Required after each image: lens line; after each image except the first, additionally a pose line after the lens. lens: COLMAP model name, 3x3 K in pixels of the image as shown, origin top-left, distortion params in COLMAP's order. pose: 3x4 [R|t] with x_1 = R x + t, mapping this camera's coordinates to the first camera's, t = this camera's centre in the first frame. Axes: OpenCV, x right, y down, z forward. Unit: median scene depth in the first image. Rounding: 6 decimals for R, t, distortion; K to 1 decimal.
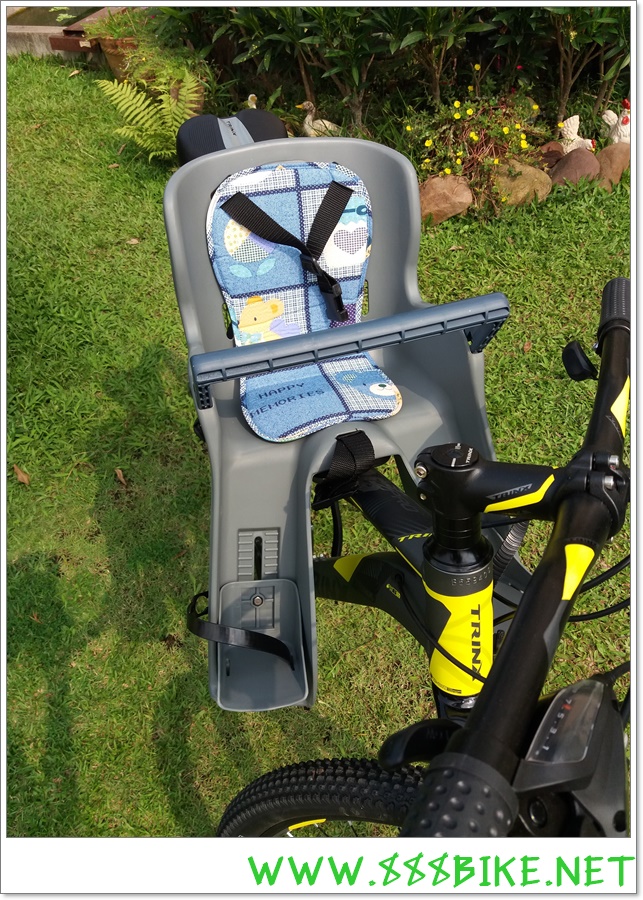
lens RADIAL K [[680.2, 0, 330.1], [0, 680.2, 444.3], [0, 0, 1]] dist [0.009689, -0.040152]
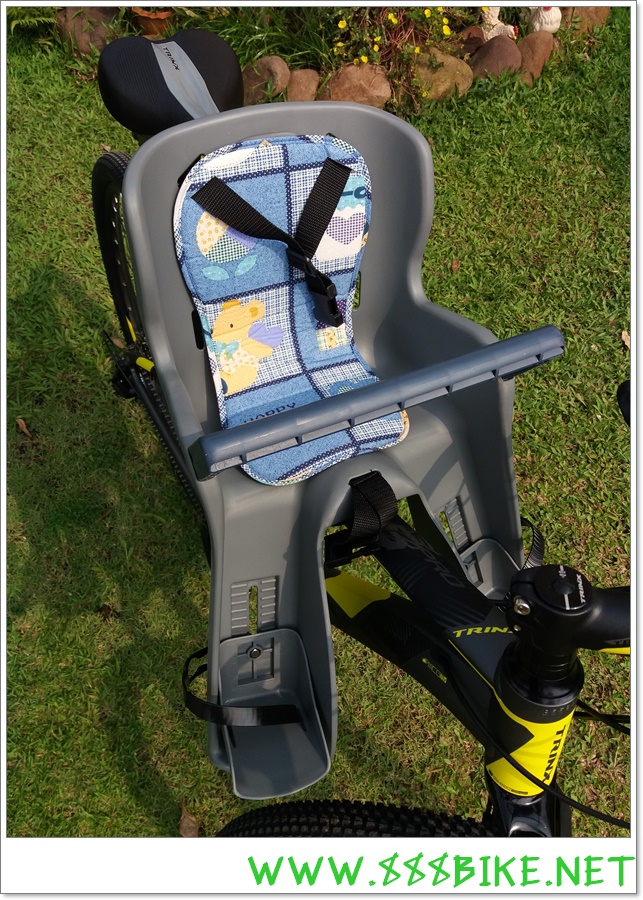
lens RADIAL K [[680.2, 0, 331.3], [0, 680.2, 443.4], [0, 0, 1]] dist [0.009689, -0.040152]
pose [[0.985808, -0.054684, 0.158718, -0.129004], [0.026720, 0.984516, 0.173244, -0.182973], [-0.165734, -0.166545, 0.972006, 0.155509]]
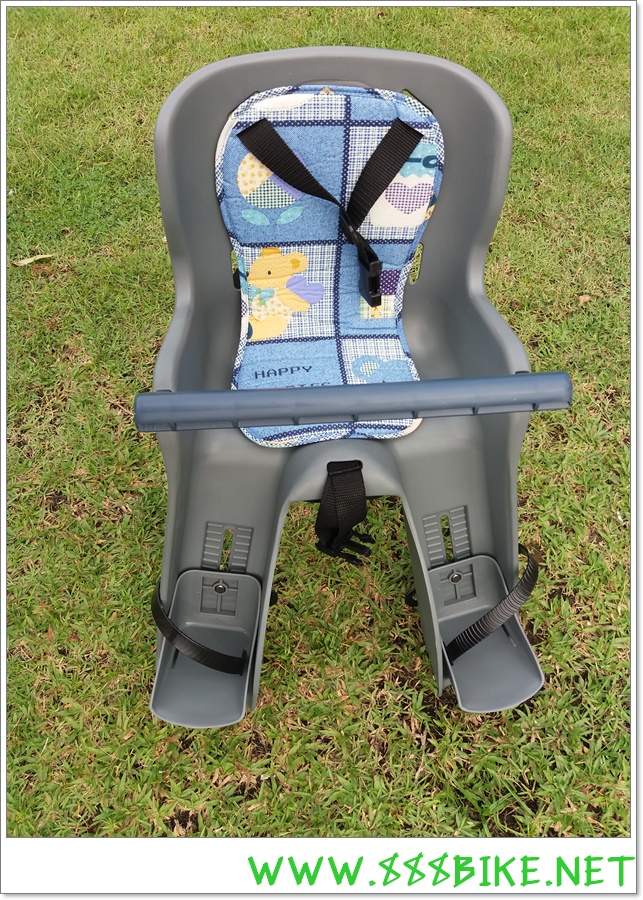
lens RADIAL K [[680.2, 0, 327.9], [0, 680.2, 440.9], [0, 0, 1]] dist [0.009689, -0.040152]
pose [[0.973224, 0.221391, -0.061816, 0.049885], [-0.191863, 0.930523, 0.311955, -0.261734], [0.126586, -0.291741, 0.948084, 0.192784]]
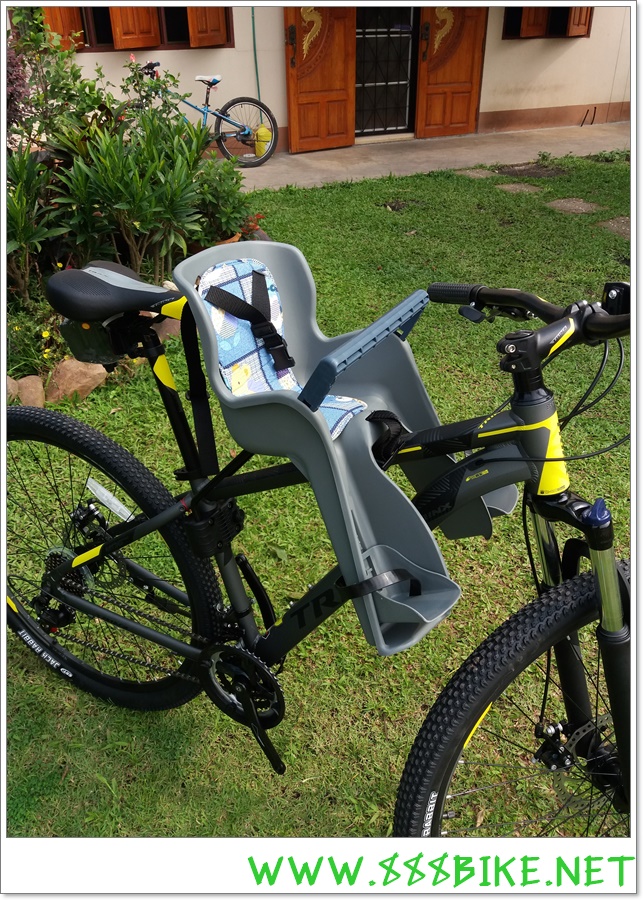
lens RADIAL K [[680.2, 0, 335.7], [0, 680.2, 442.9], [0, 0, 1]] dist [0.009689, -0.040152]
pose [[0.715979, -0.336405, 0.611723, -0.770888], [0.491816, 0.864940, -0.099980, 0.118182], [-0.495470, 0.372439, 0.784728, -0.013162]]
